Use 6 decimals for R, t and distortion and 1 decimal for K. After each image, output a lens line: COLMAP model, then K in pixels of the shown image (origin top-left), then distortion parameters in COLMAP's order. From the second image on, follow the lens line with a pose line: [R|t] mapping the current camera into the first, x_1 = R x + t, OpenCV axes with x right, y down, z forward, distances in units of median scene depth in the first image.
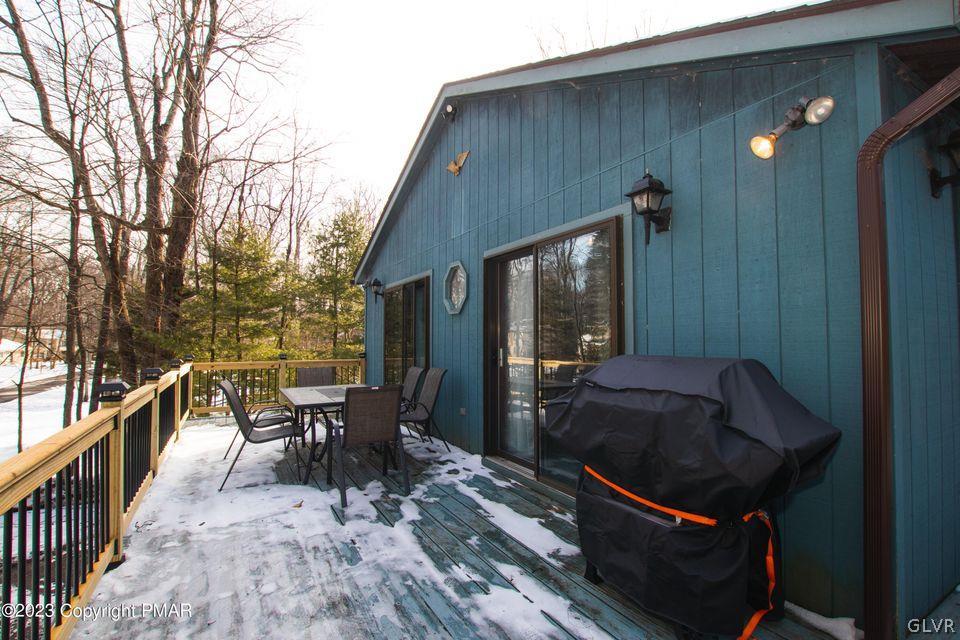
lens RADIAL K [[446.7, 0, 479.3], [0, 446.7, 323.9], [0, 0, 1]] dist [-0.033344, 0.004064]
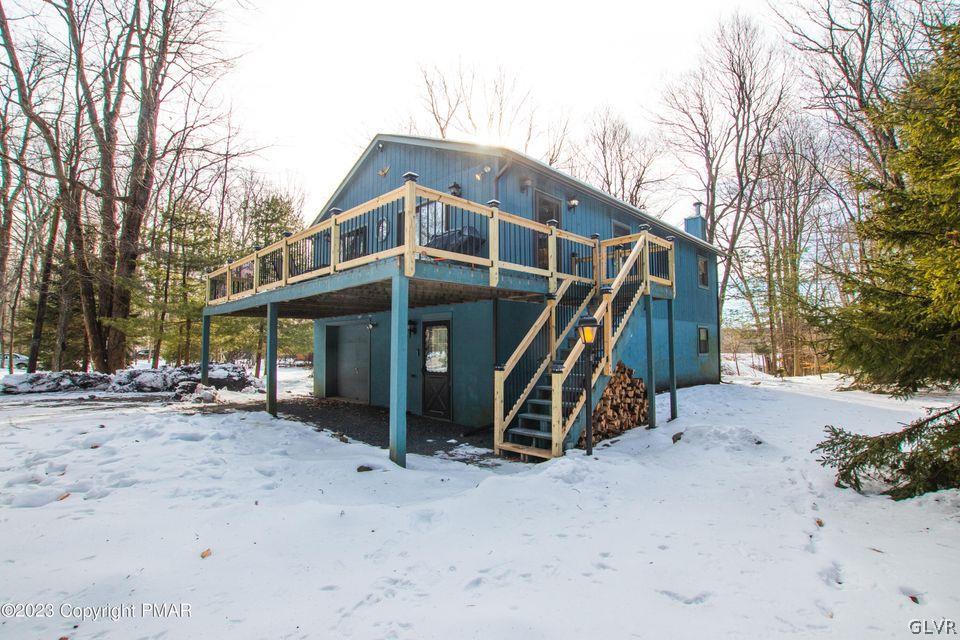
lens RADIAL K [[446.7, 0, 481.5], [0, 446.7, 320.7], [0, 0, 1]] dist [-0.033344, 0.004064]
pose [[0.964515, 0.011652, 0.263771, -0.066696], [-0.005327, 0.999681, -0.024680, 0.177314], [-0.263974, 0.022399, 0.964270, -0.510268]]
